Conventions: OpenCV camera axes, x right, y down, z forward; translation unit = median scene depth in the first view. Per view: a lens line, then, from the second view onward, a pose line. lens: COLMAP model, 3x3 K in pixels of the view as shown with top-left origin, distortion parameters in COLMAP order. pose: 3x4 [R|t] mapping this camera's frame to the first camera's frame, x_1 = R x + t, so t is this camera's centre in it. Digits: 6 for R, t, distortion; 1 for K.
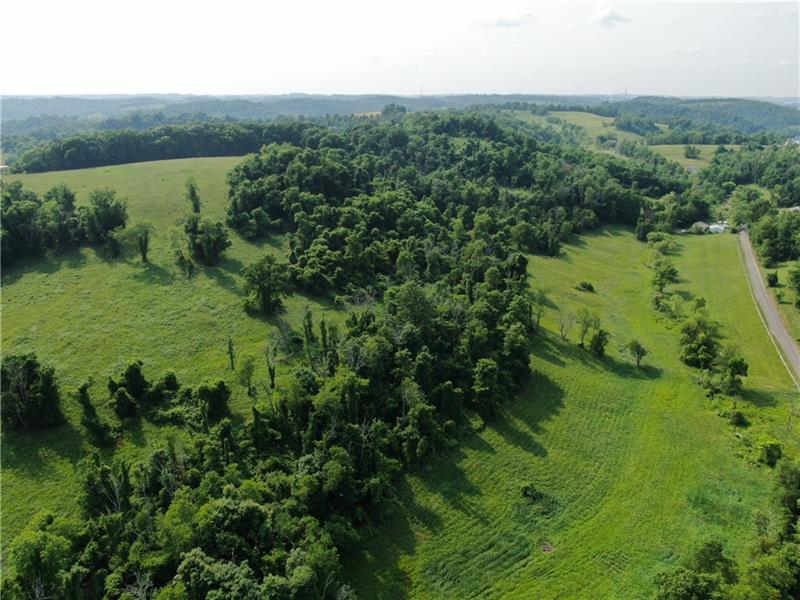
lens RADIAL K [[579.4, 0, 400.0], [0, 579.4, 300.0], [0, 0, 1]] dist [-0.023031, 0.002917]
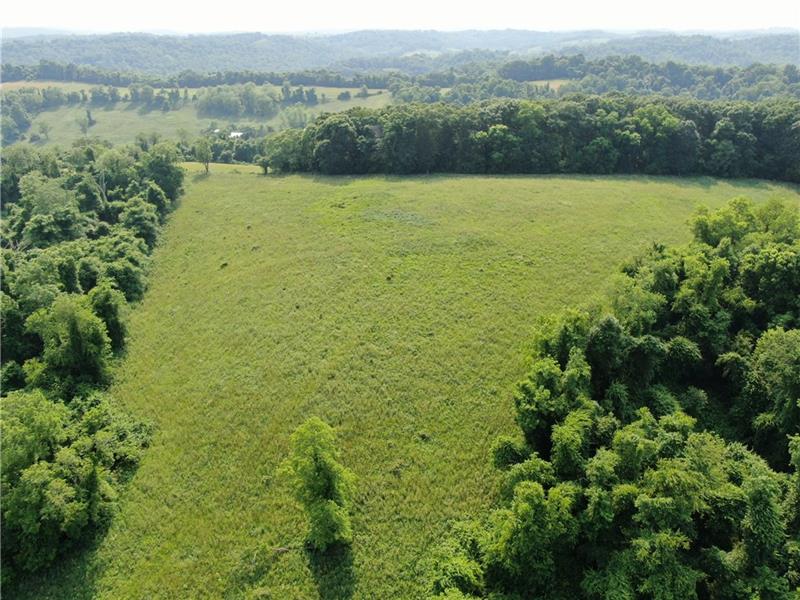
lens RADIAL K [[579.4, 0, 400.0], [0, 579.4, 300.0], [0, 0, 1]] dist [-0.023031, 0.002917]
pose [[0.762764, 0.274865, -0.585356, -0.132567], [-0.214146, 0.961463, 0.172425, -0.193467], [0.610191, -0.006168, 0.792230, 0.519272]]
